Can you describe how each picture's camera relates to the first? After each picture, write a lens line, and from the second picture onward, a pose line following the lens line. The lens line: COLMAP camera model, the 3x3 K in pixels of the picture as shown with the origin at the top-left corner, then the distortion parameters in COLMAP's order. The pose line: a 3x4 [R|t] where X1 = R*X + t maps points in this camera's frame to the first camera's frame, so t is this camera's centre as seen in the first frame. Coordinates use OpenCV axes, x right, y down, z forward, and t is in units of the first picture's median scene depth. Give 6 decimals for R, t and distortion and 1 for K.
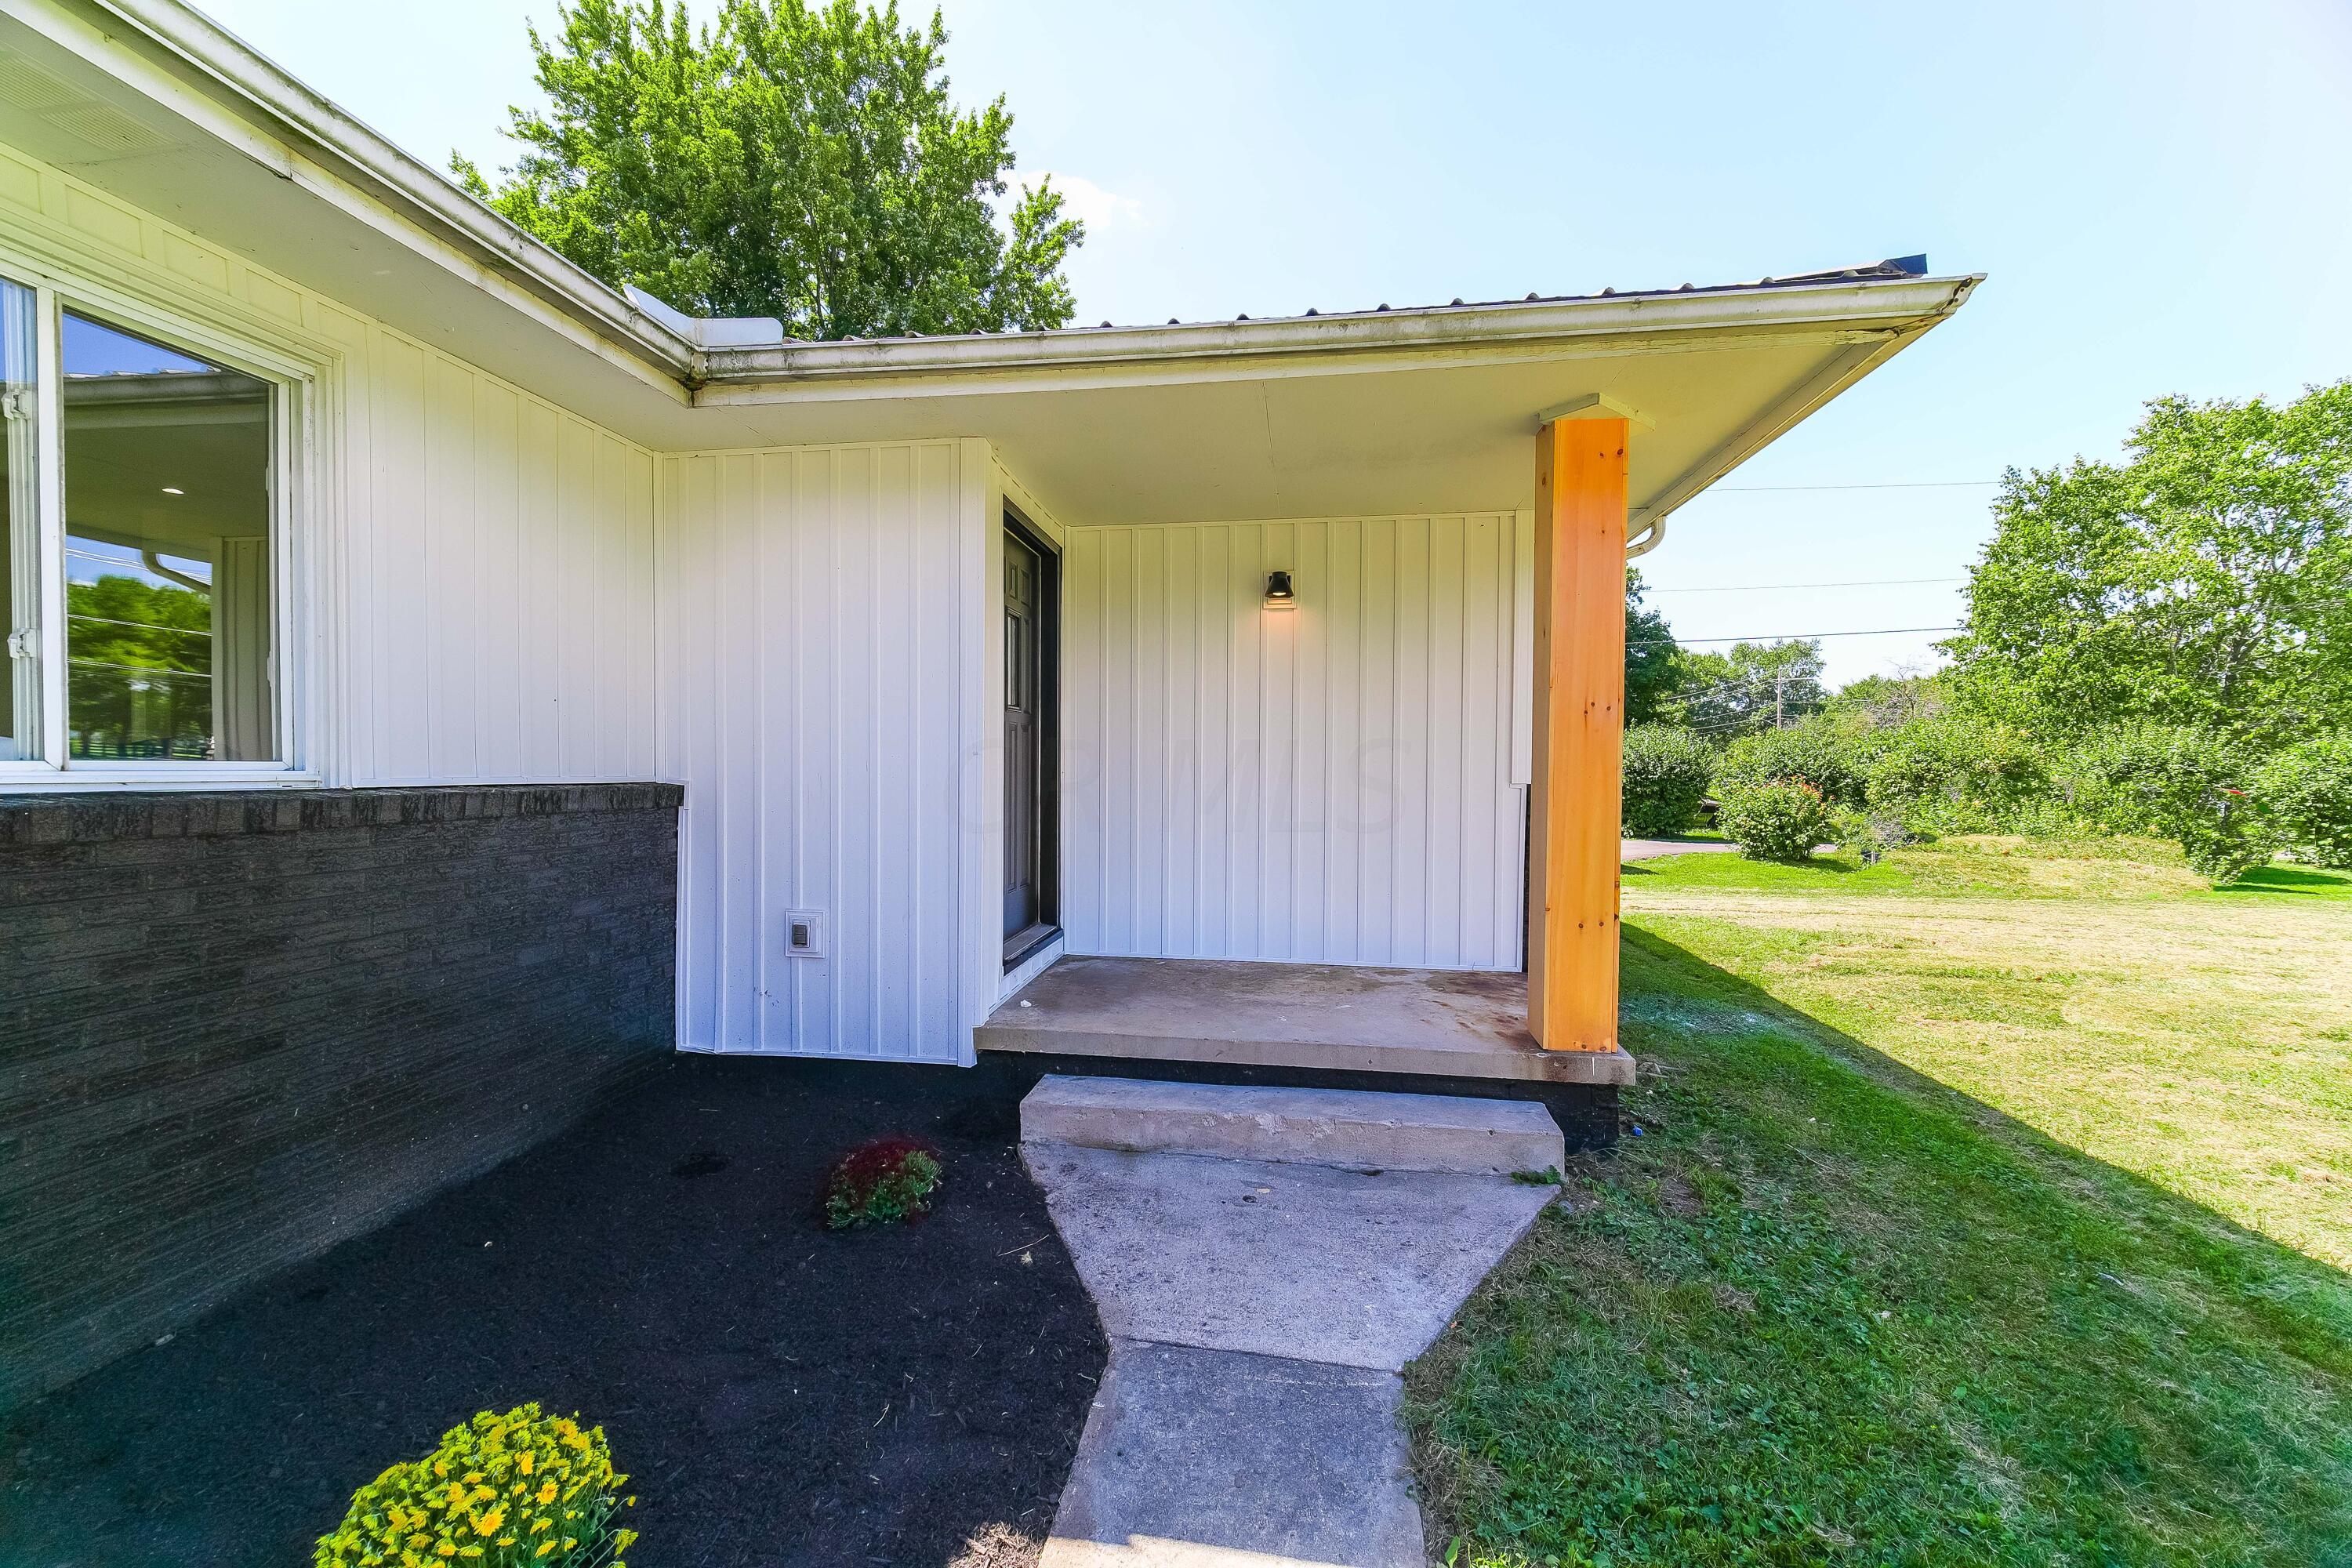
lens RADIAL K [[964.5, 0, 1176.0], [0, 964.5, 784.0], [0, 0, 1]] dist [0.013387, 0.000094]
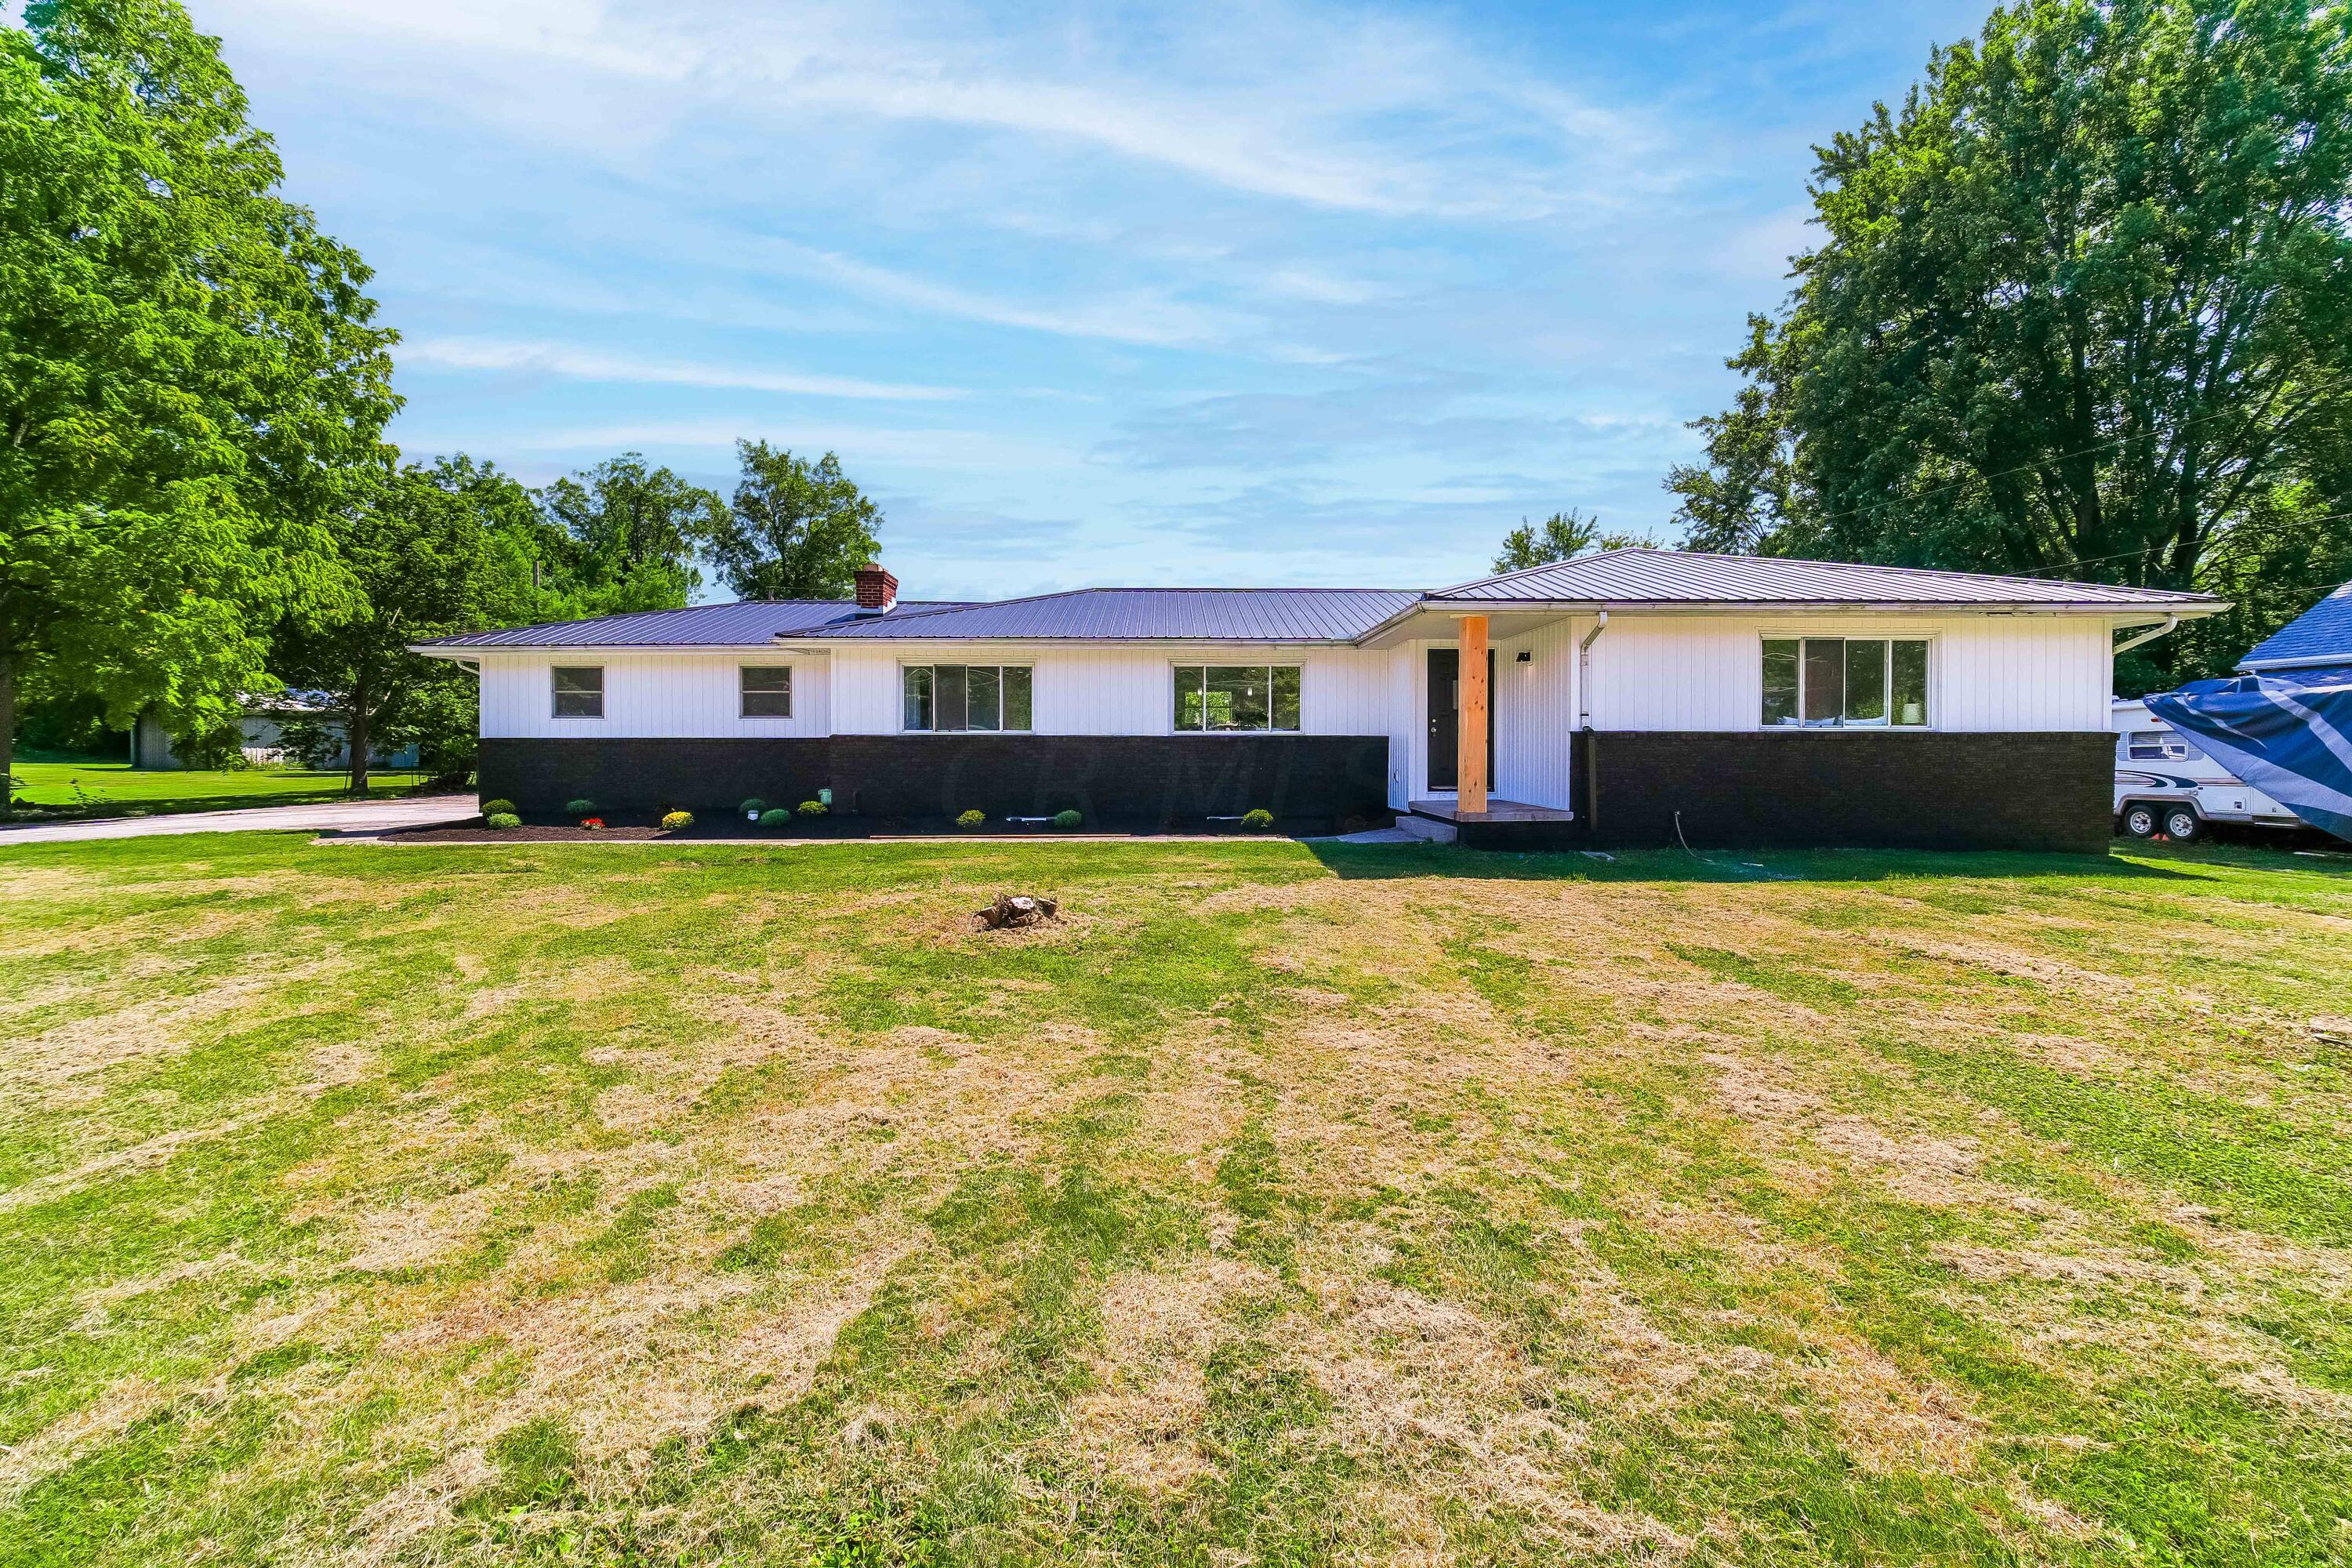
lens RADIAL K [[976.5, 0, 1183.0], [0, 976.5, 737.2], [0, 0, 1]] dist [0.012288, 0.000040]
pose [[0.165293, -0.008971, -0.986204, 0.532259], [-0.008819, 0.999905, -0.010574, 0.007797], [0.986205, 0.010445, 0.165198, -0.065999]]
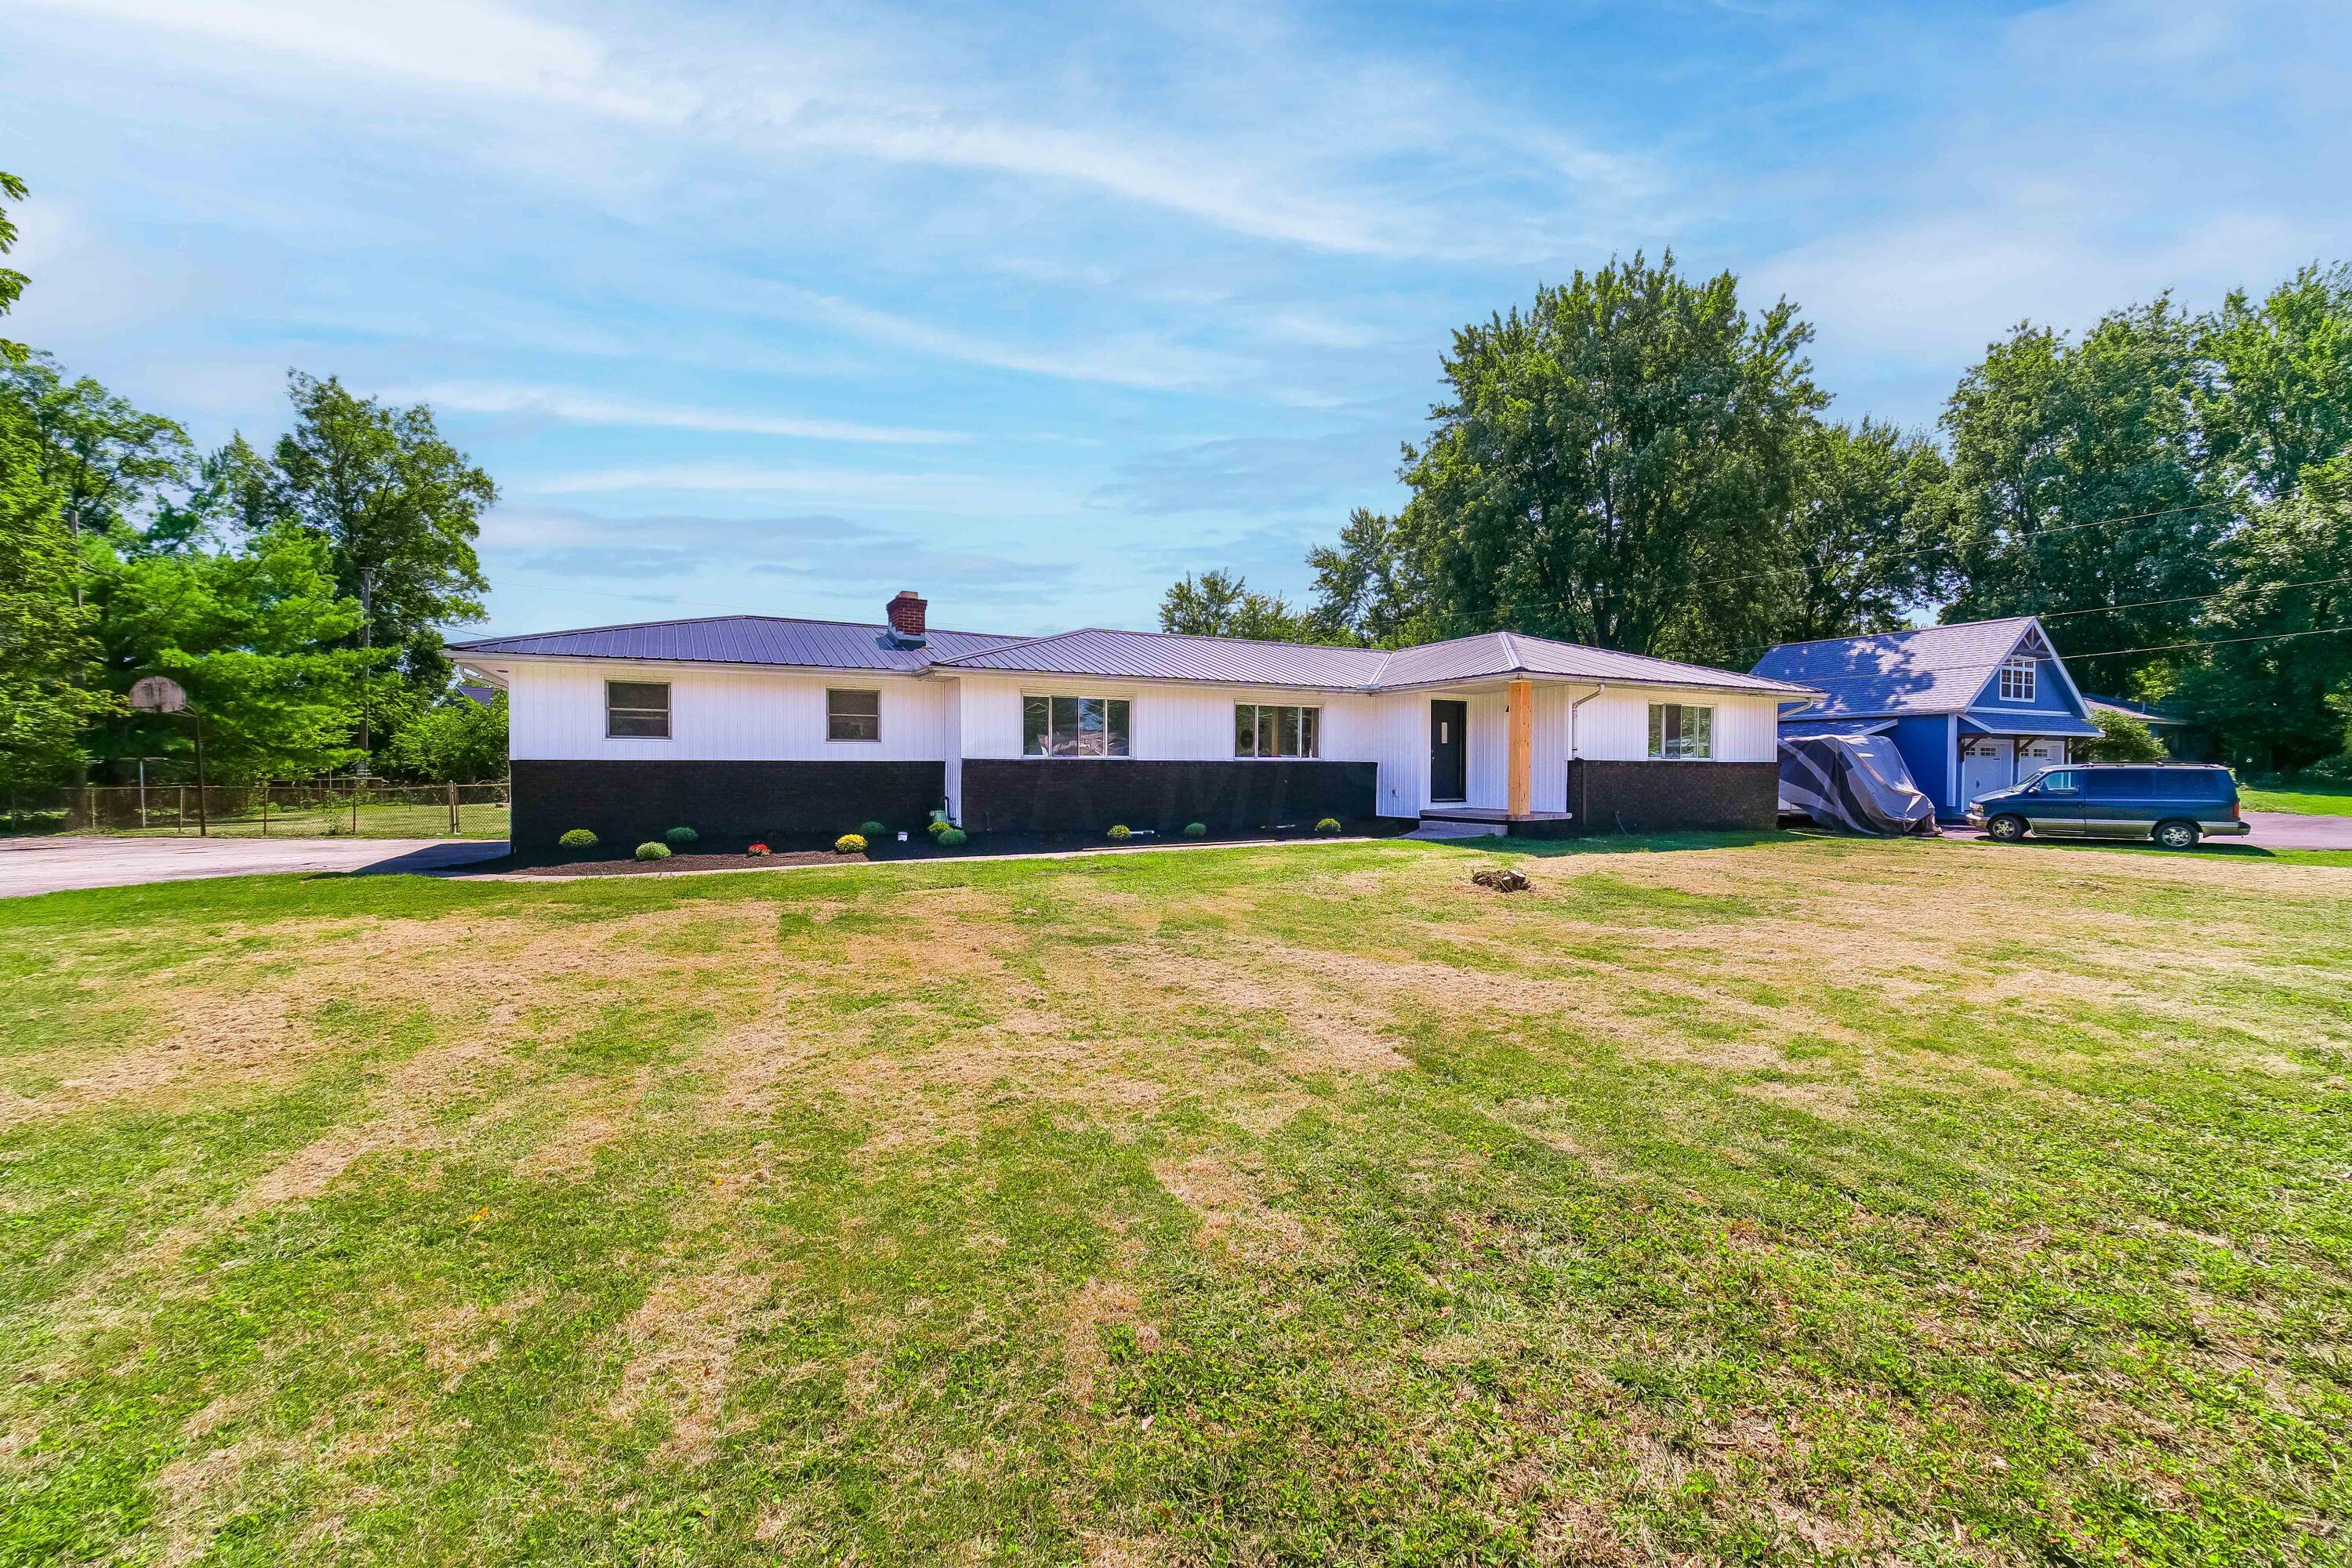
lens RADIAL K [[964.5, 0, 1176.0], [0, 964.5, 784.0], [0, 0, 1]] dist [0.013387, 0.000094]
pose [[0.610367, 0.012388, -0.792022, 0.480725], [-0.007485, 0.999923, 0.009872, 0.011372], [0.792084, -0.000098, 0.610412, -0.493846]]
